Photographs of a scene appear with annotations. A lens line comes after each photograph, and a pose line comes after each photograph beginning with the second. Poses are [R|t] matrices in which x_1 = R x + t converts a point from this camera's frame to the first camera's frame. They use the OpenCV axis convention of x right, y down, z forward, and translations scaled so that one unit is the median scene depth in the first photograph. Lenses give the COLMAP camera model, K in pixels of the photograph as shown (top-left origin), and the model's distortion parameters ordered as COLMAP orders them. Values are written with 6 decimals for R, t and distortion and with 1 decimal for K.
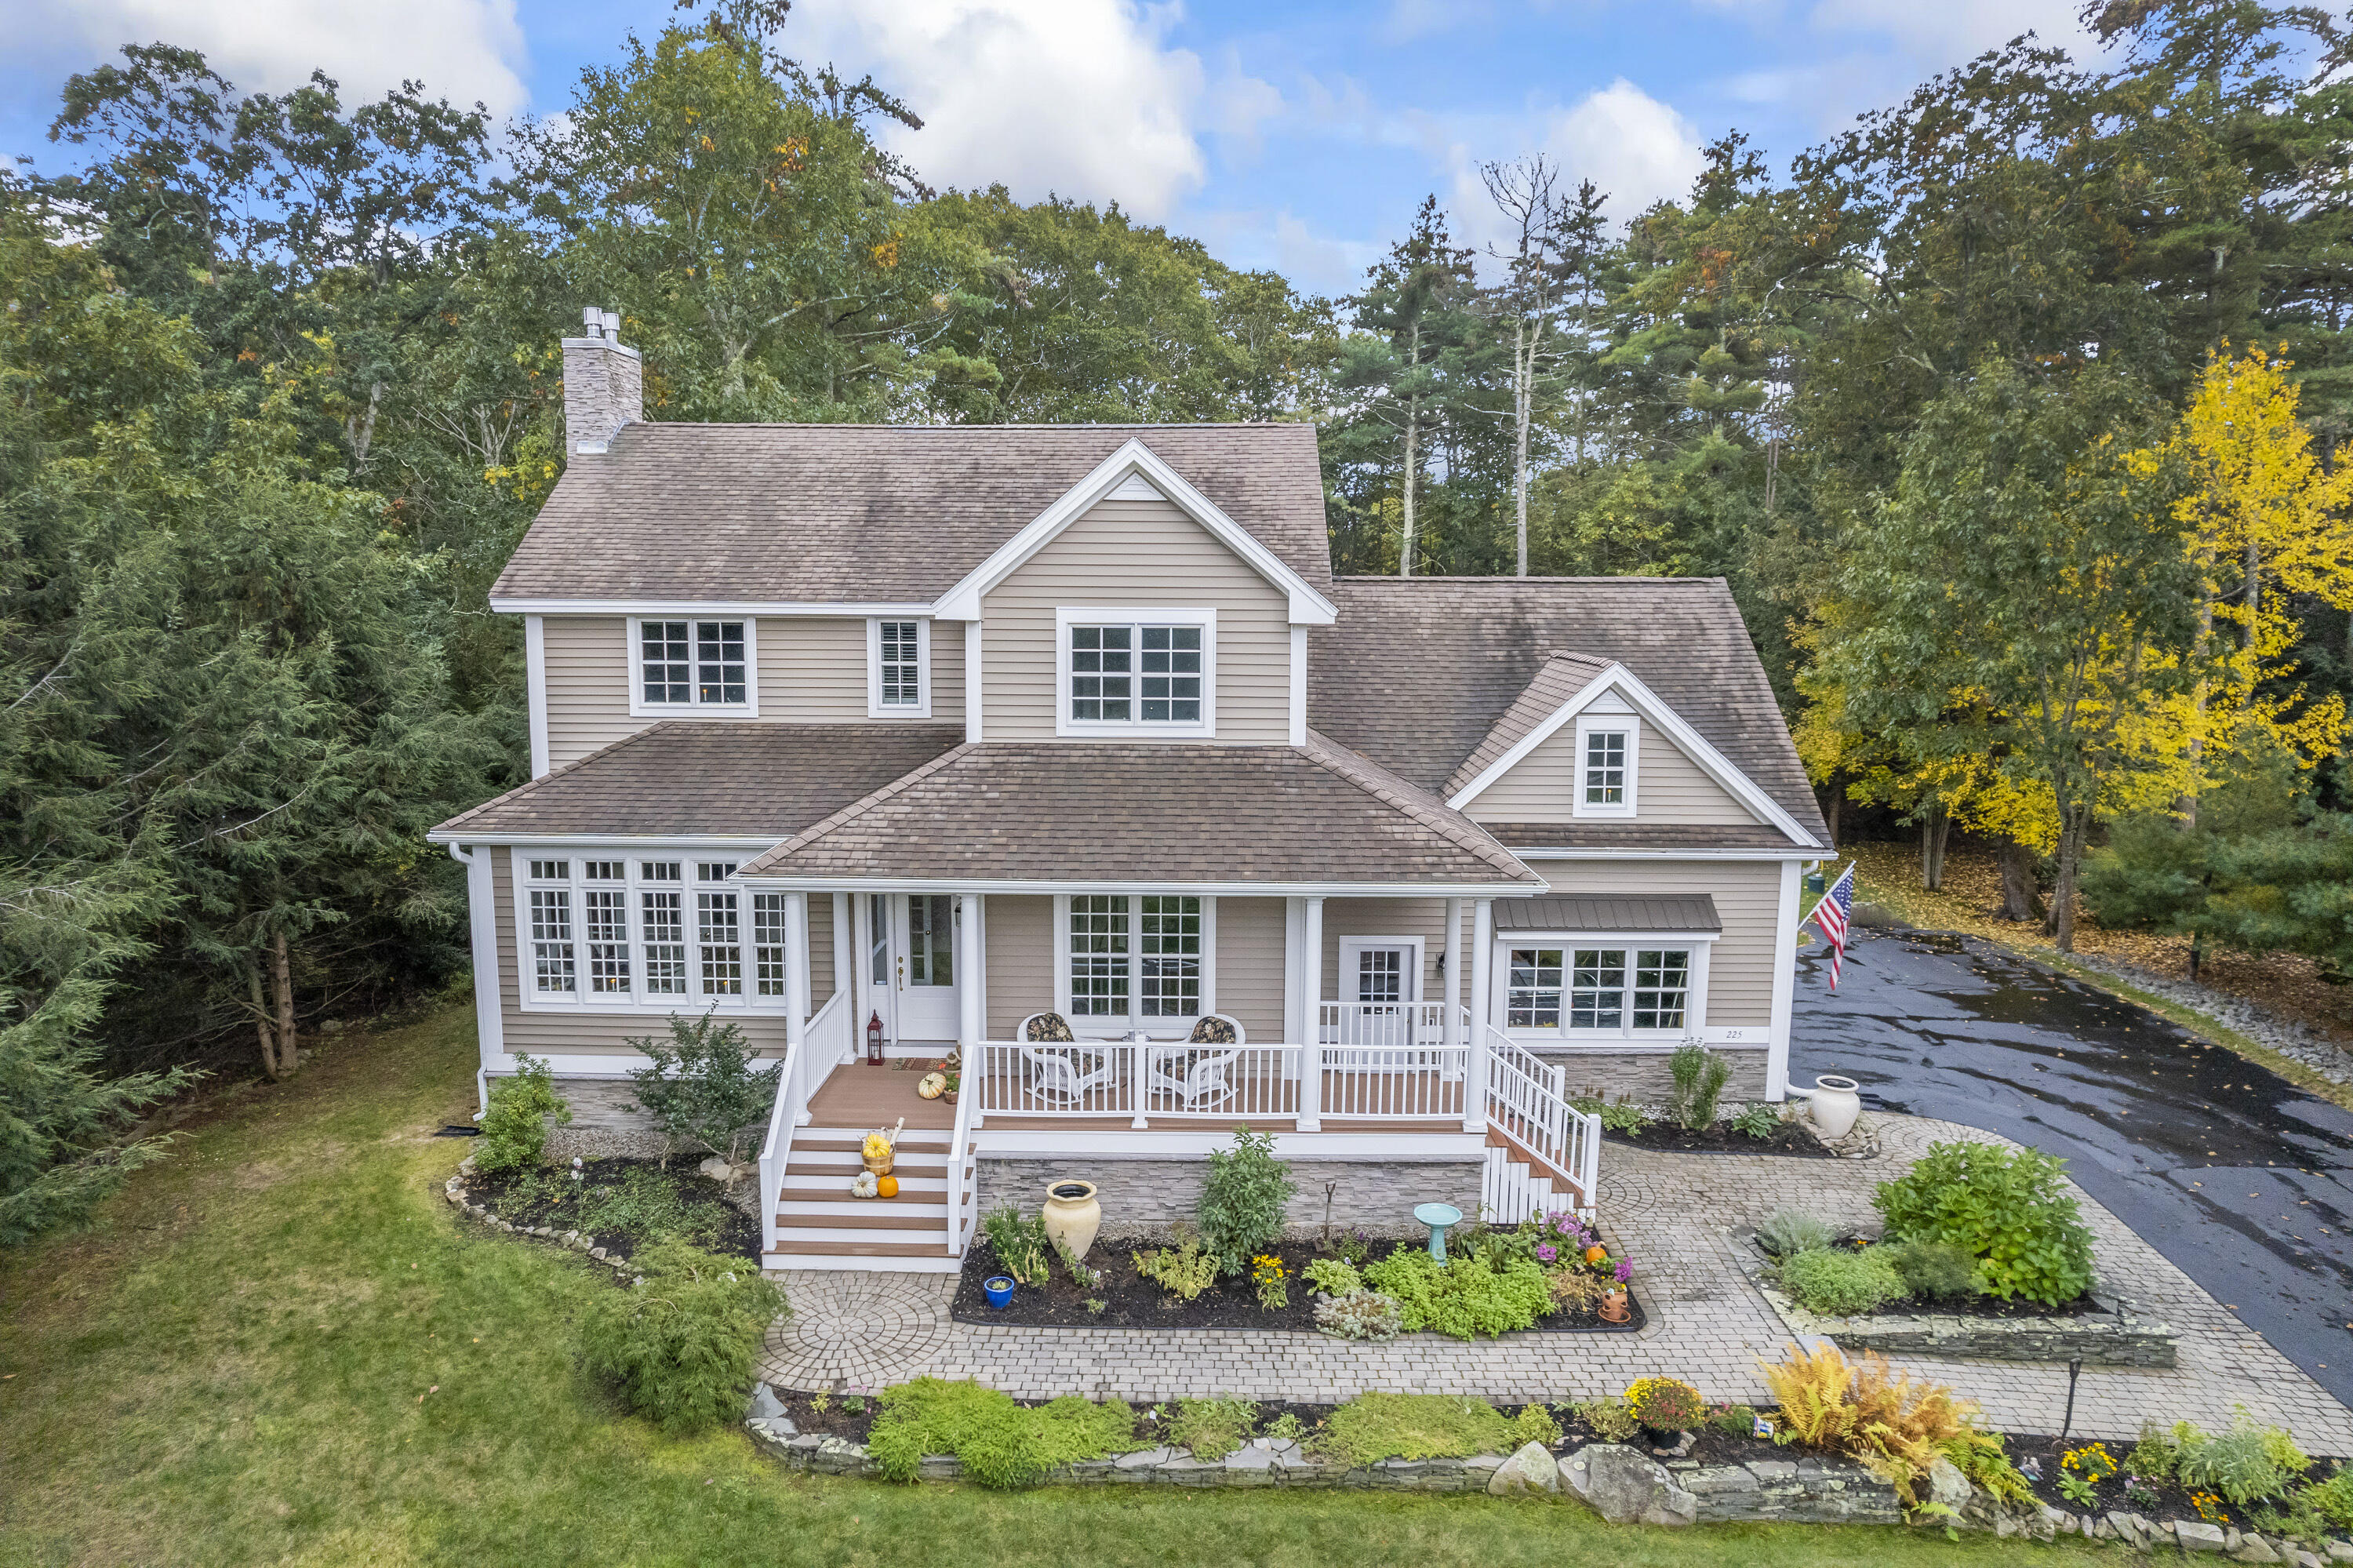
lens RADIAL K [[1508.7, 0, 1171.0], [0, 1508.7, 774.6], [0, 0, 1]] dist [-0.039005, 0.013990]
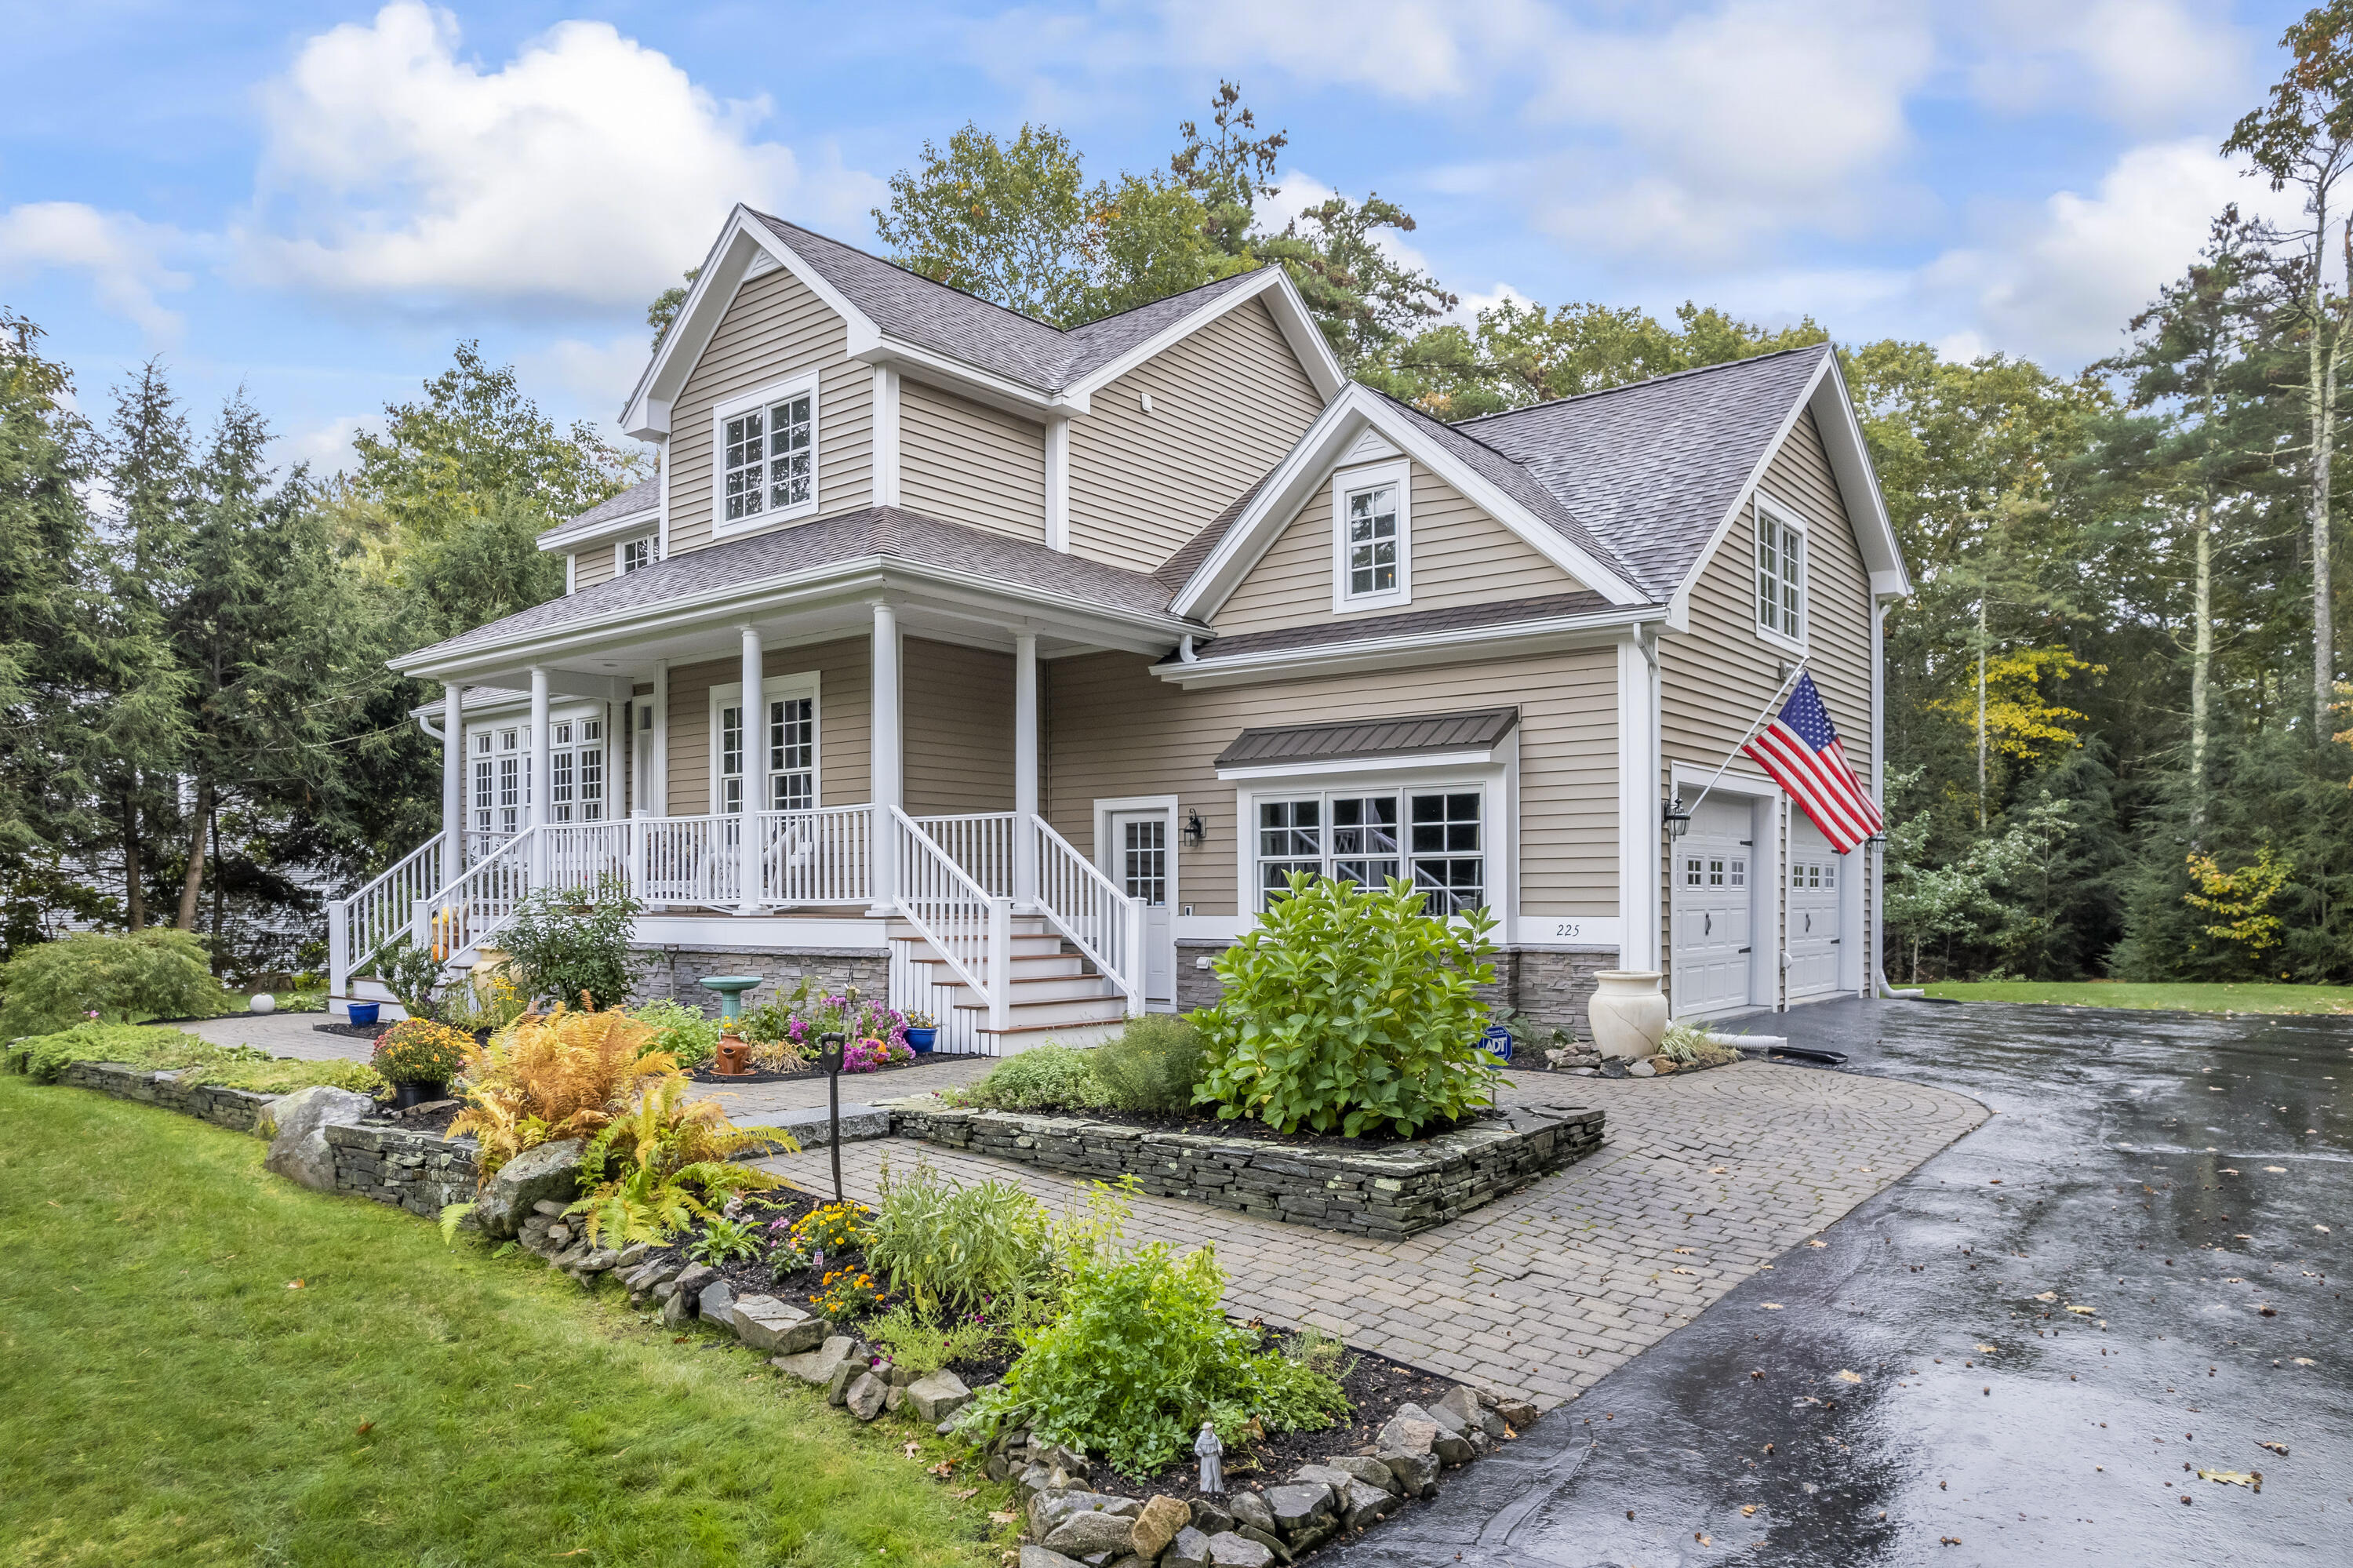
lens RADIAL K [[1508.7, 0, 1159.1], [0, 1508.7, 919.0], [0, 0, 1]] dist [-0.039005, 0.013990]
pose [[0.790062, 0.004328, -0.613011, 0.696268], [-0.074917, 0.993161, -0.089543, 0.263590], [0.608432, 0.116669, 0.784984, 0.437231]]
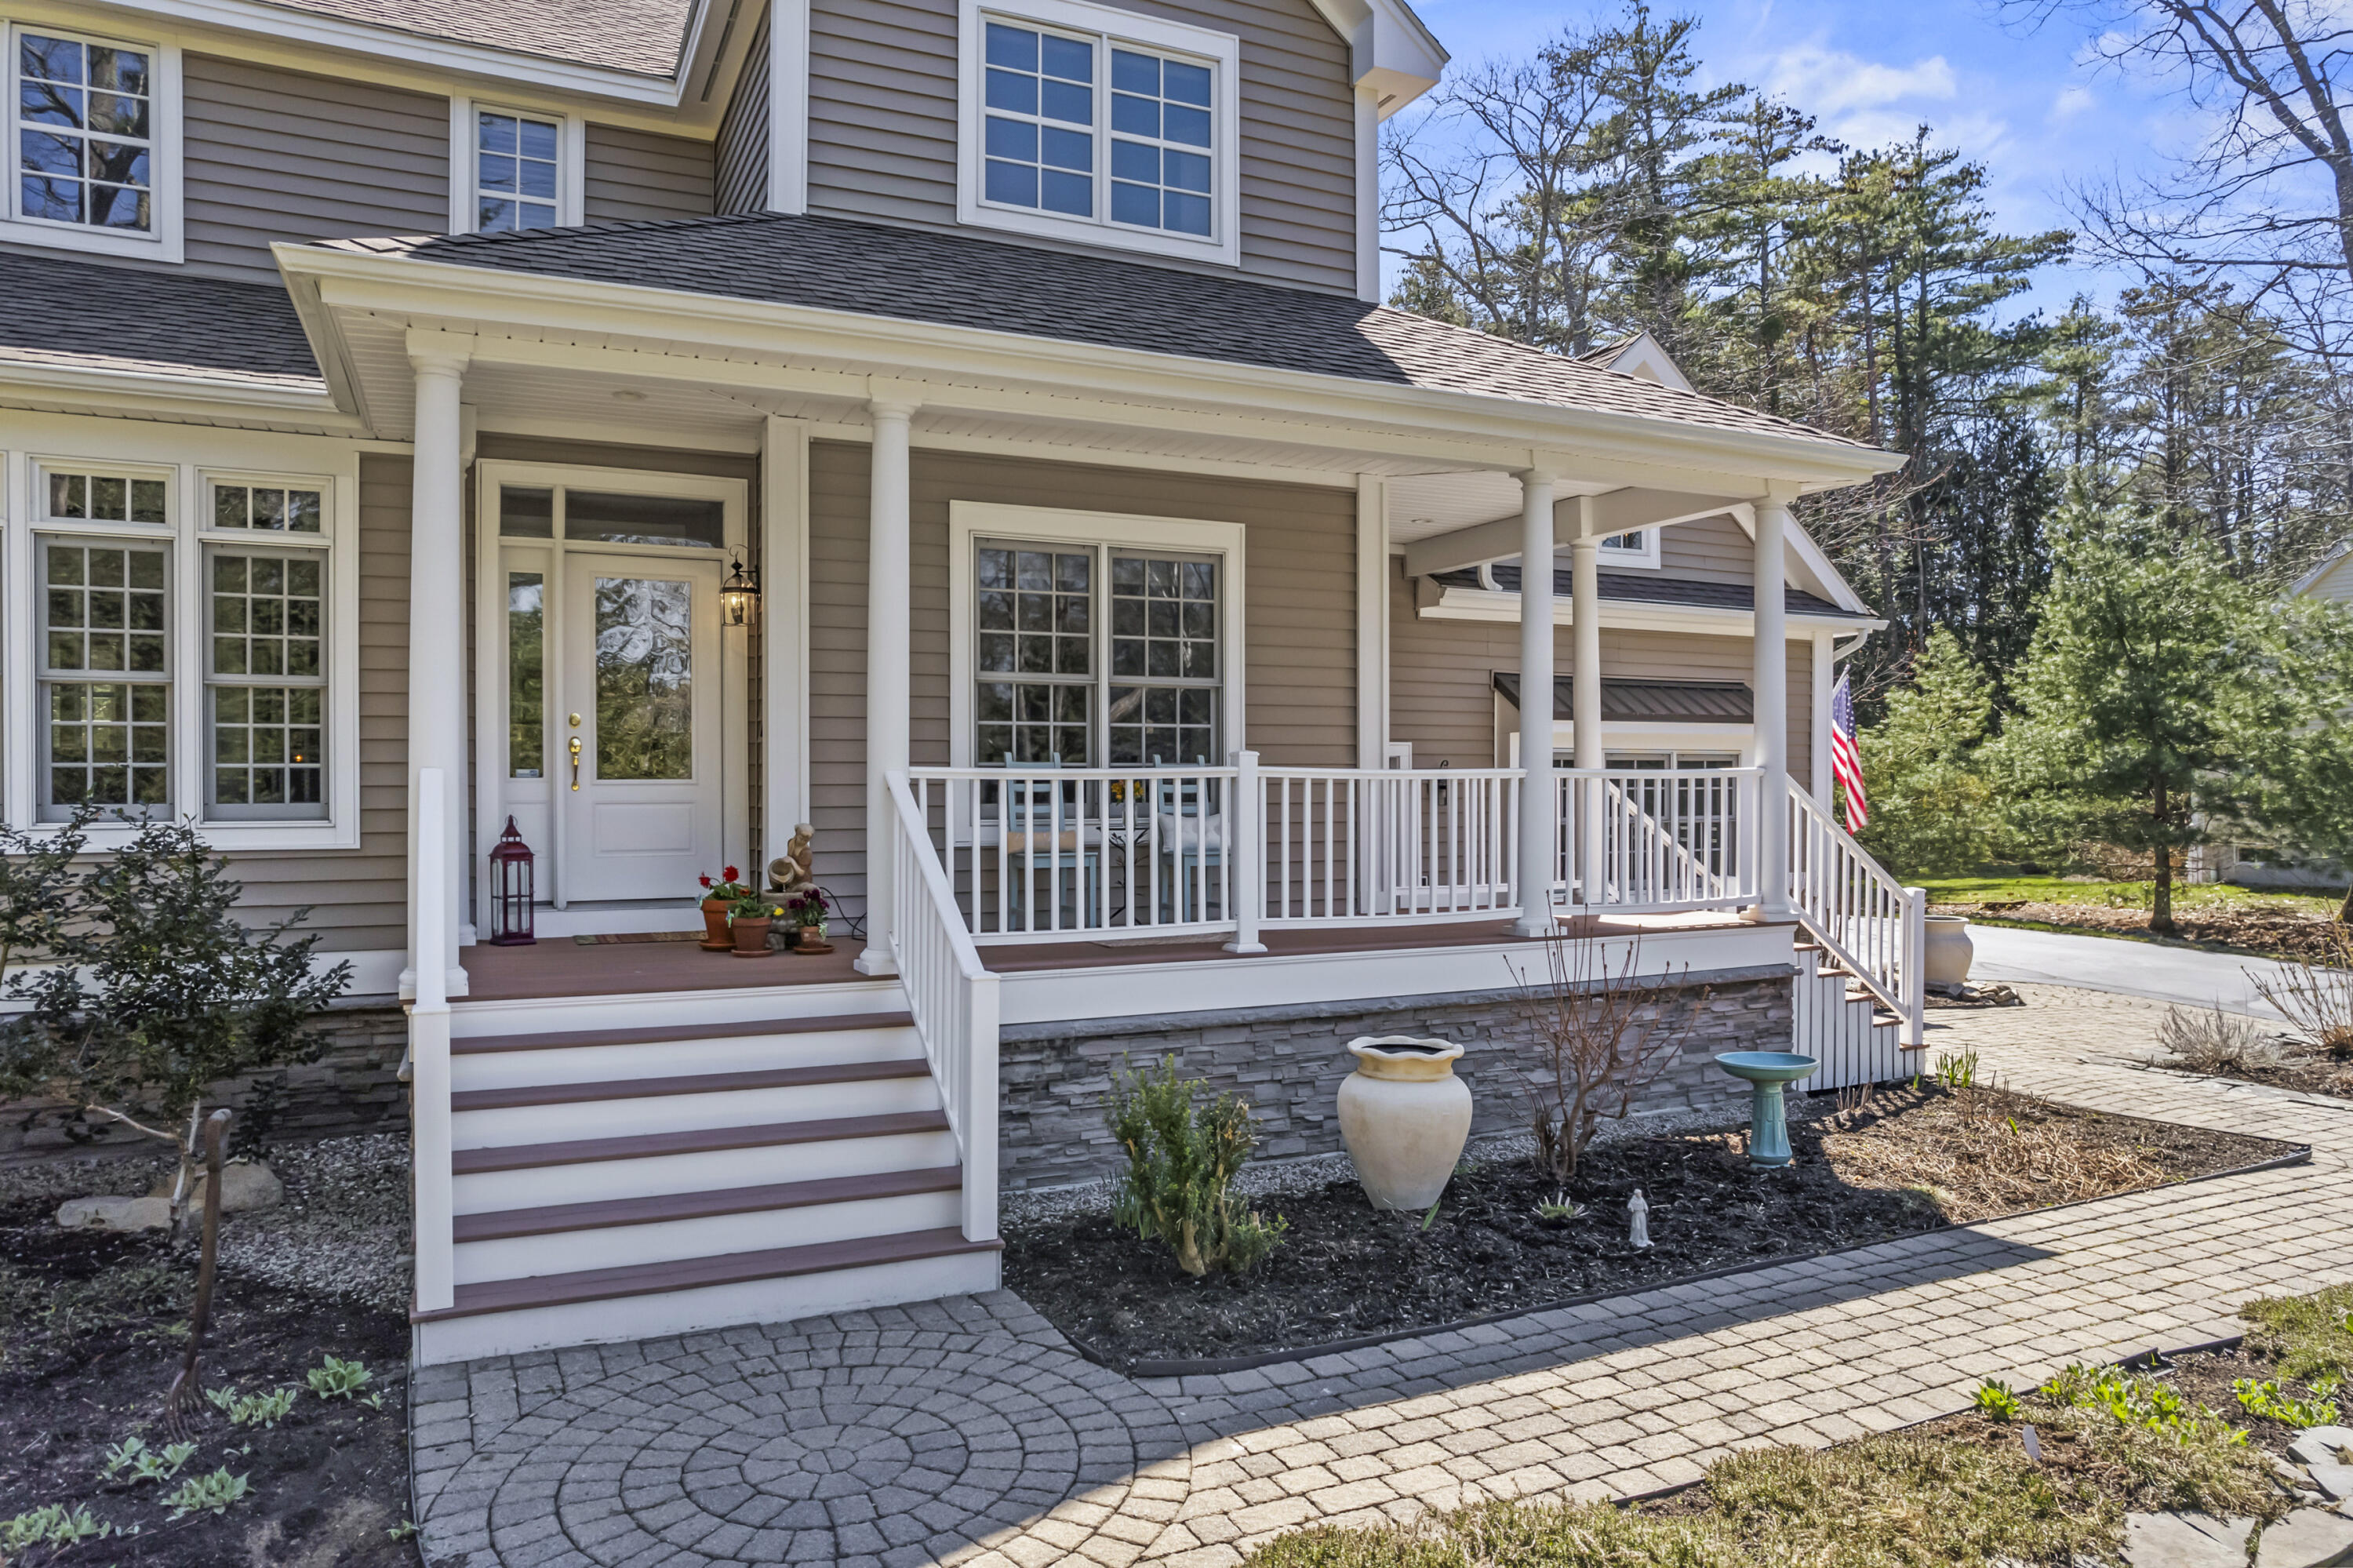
lens RADIAL K [[1508.7, 0, 1165.8], [0, 1508.7, 786.9], [0, 0, 1]] dist [-0.039005, 0.013990]
pose [[0.899588, -0.007245, 0.436679, -0.222015], [0.063122, 0.991521, -0.113585, 0.210495], [-0.432153, 0.129744, 0.892418, 0.528439]]
